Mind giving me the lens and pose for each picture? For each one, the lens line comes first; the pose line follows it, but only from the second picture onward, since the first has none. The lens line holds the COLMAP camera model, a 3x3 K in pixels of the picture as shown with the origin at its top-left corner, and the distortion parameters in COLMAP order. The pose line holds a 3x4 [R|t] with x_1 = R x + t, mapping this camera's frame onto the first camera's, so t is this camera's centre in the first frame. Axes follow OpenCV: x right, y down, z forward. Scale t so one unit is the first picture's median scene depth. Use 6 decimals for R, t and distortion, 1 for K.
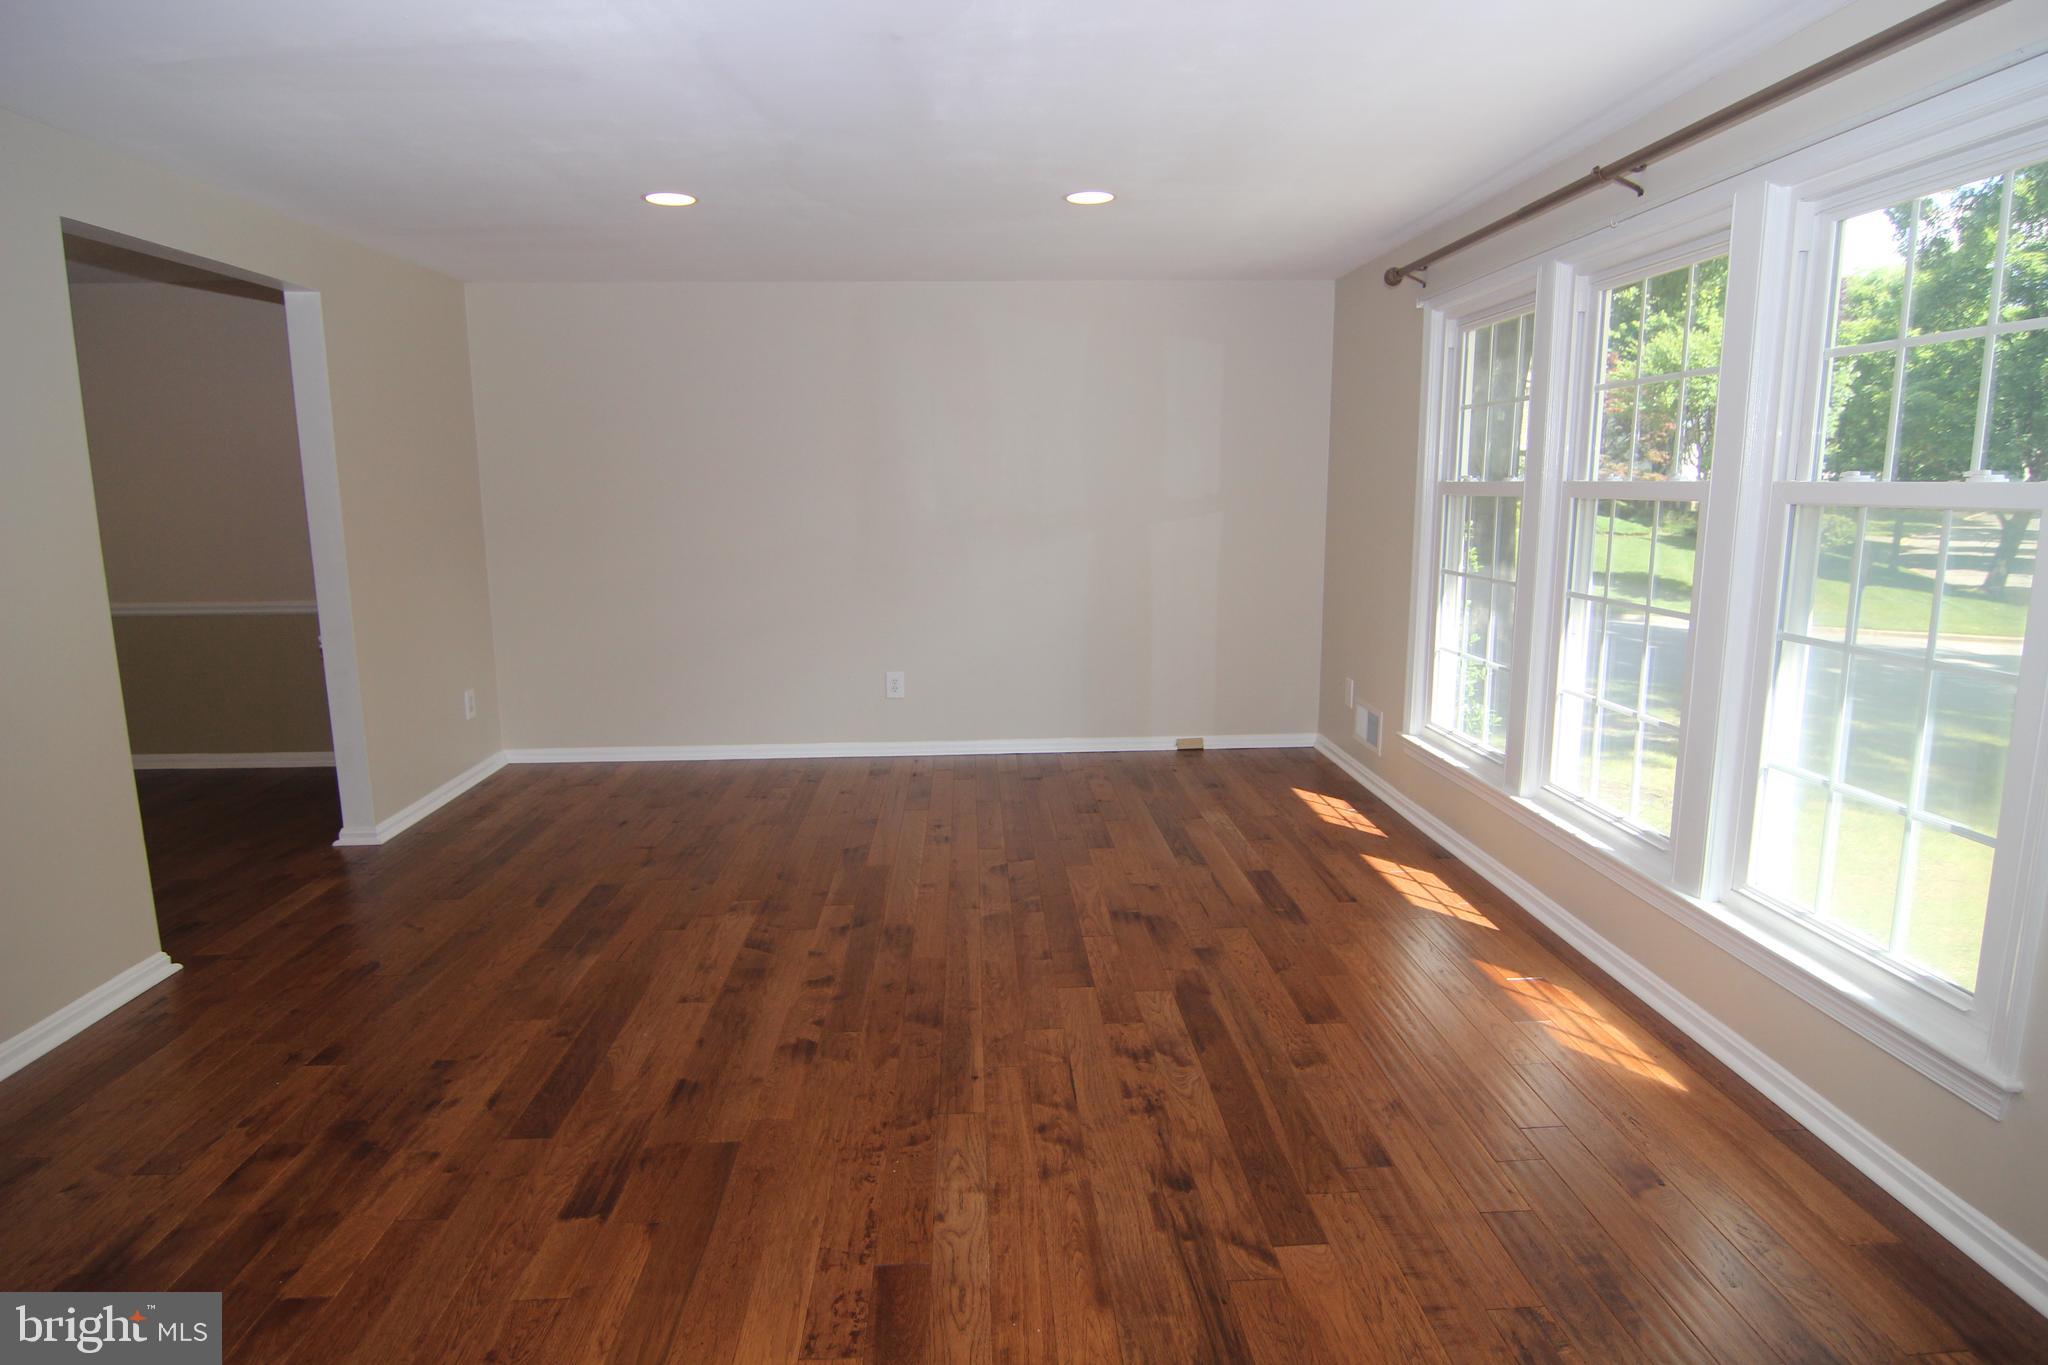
lens RADIAL K [[1152.2, 0, 1024.0], [0, 1152.2, 682.5], [0, 0, 1]] dist [-0.004086, -0.012920]
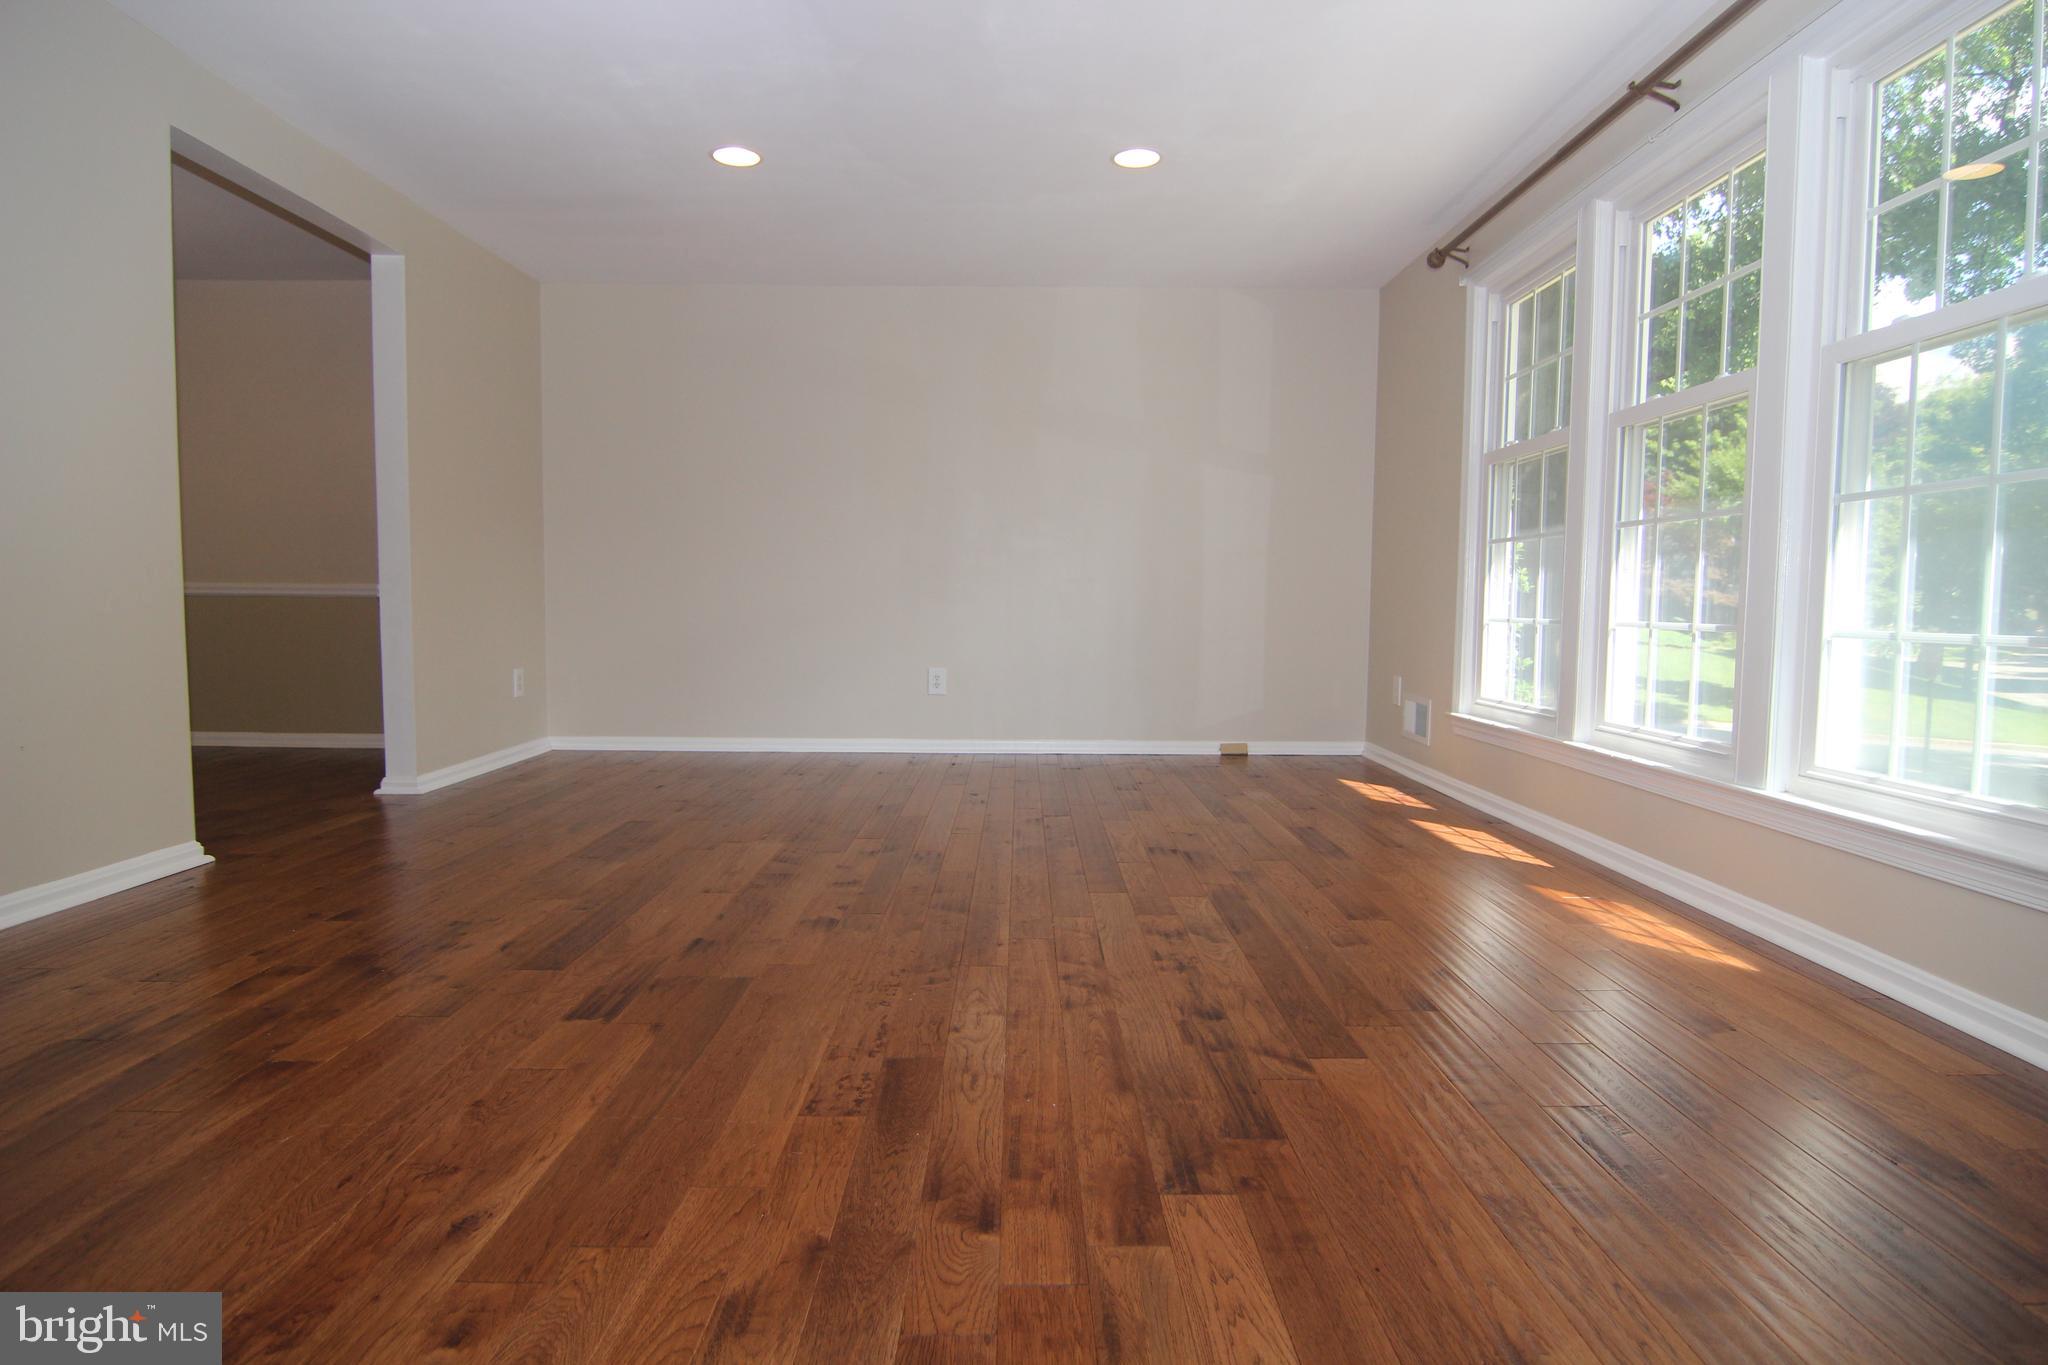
lens RADIAL K [[1152.2, 0, 1024.0], [0, 1152.2, 682.5], [0, 0, 1]] dist [-0.004086, -0.012920]
pose [[0.998832, 0.020071, -0.043963, 0.014909], [-0.024468, 0.994497, -0.101872, 0.209772], [0.041676, 0.102828, 0.993826, 0.020515]]
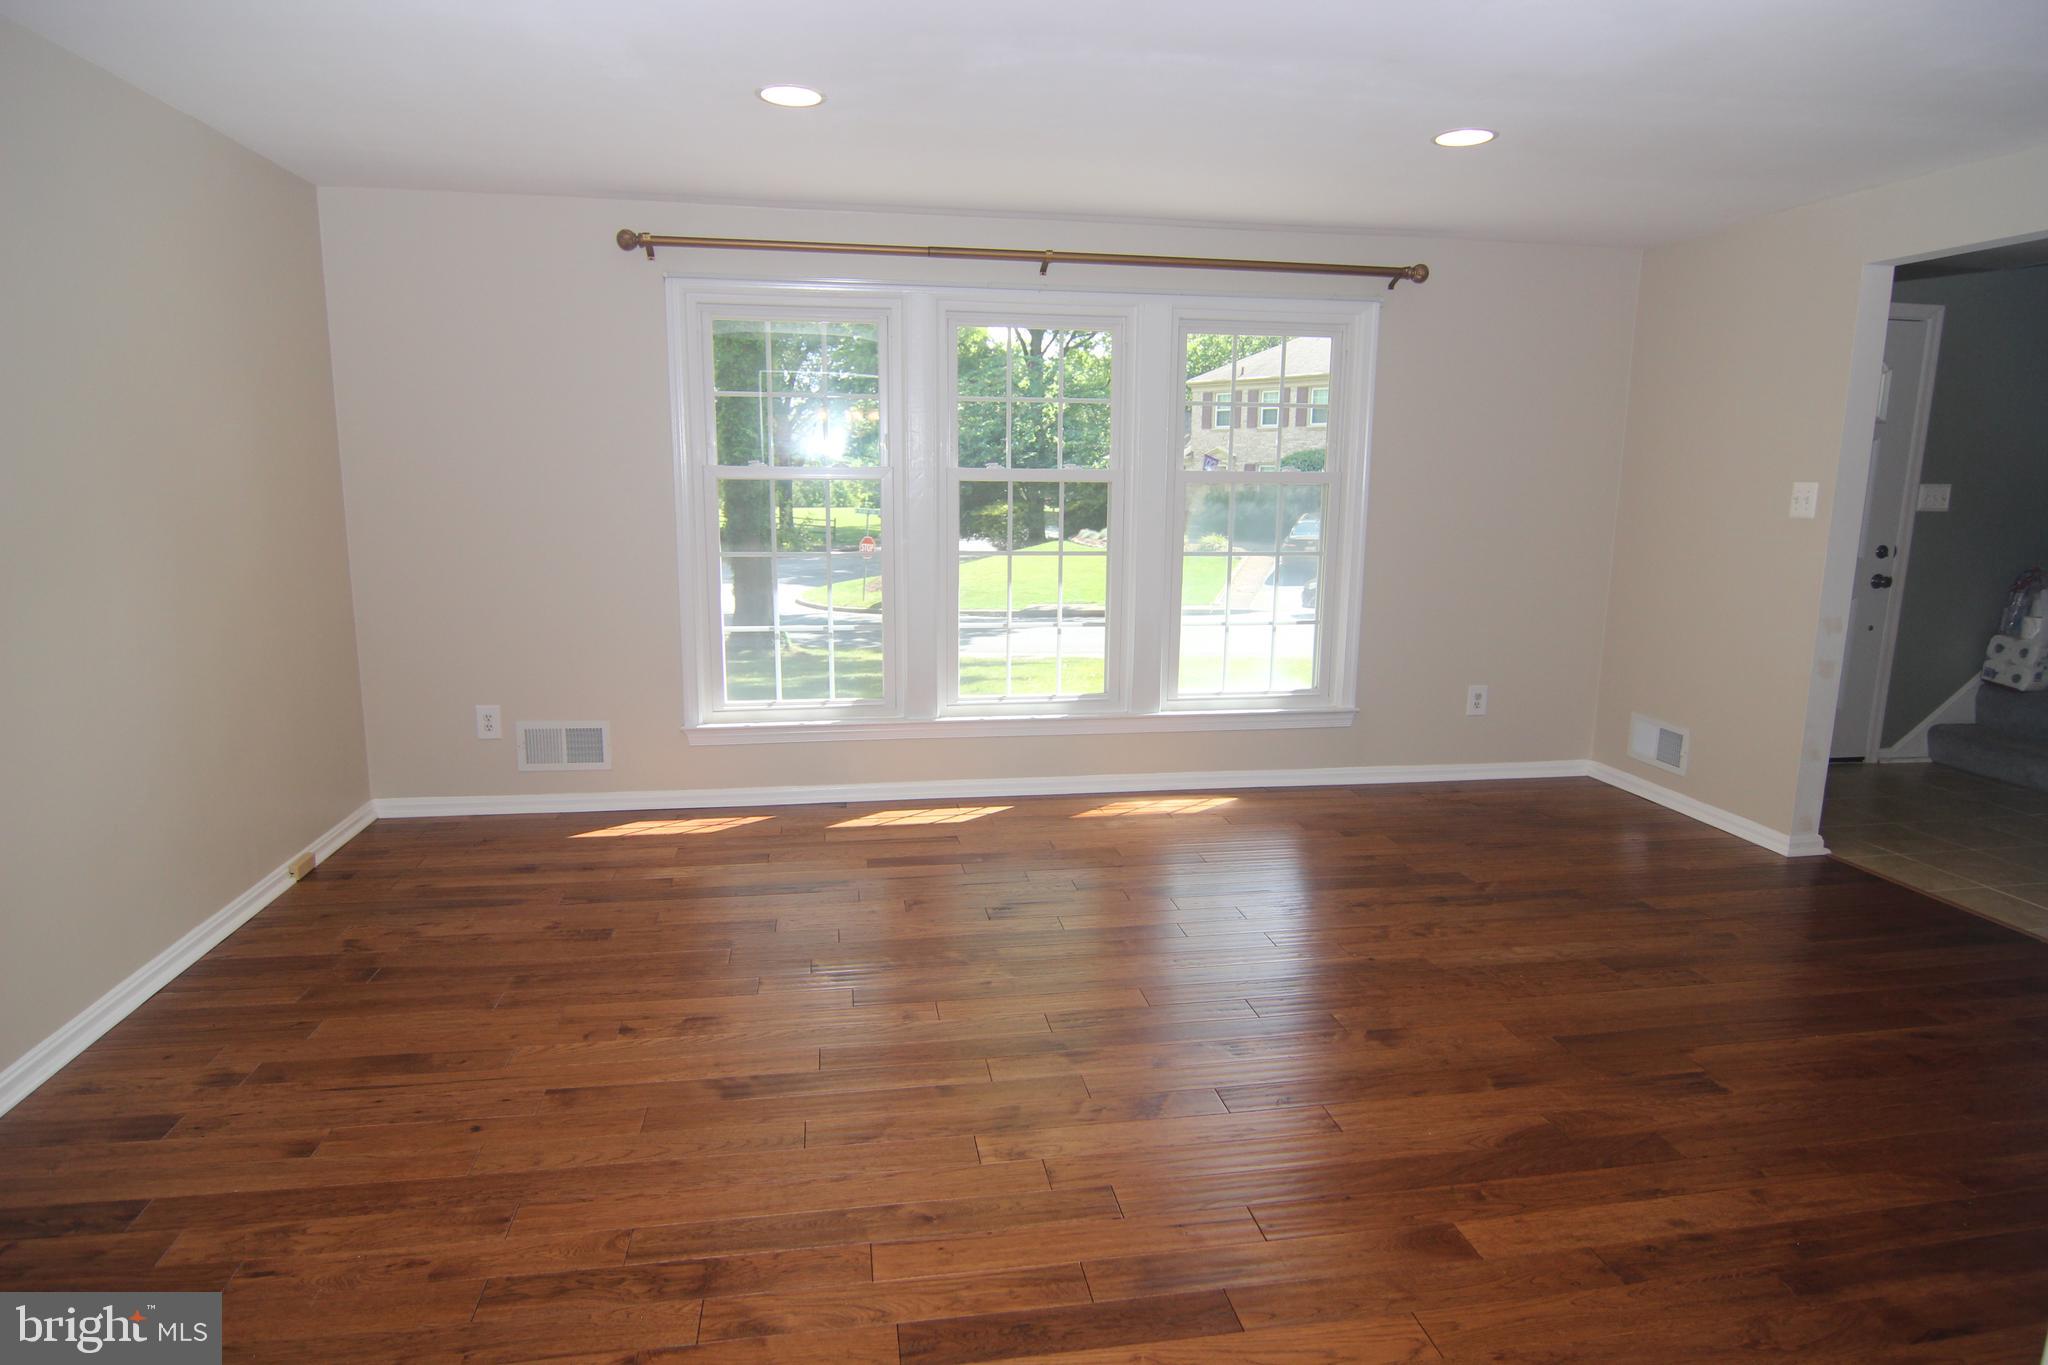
lens RADIAL K [[1152.2, 0, 1024.0], [0, 1152.2, 682.5], [0, 0, 1]] dist [-0.004086, -0.012920]
pose [[-0.117919, -0.171391, 0.978121, -1.069062], [0.160808, 0.968696, 0.189126, -0.214811], [-0.979916, 0.179591, -0.086667, 1.327978]]
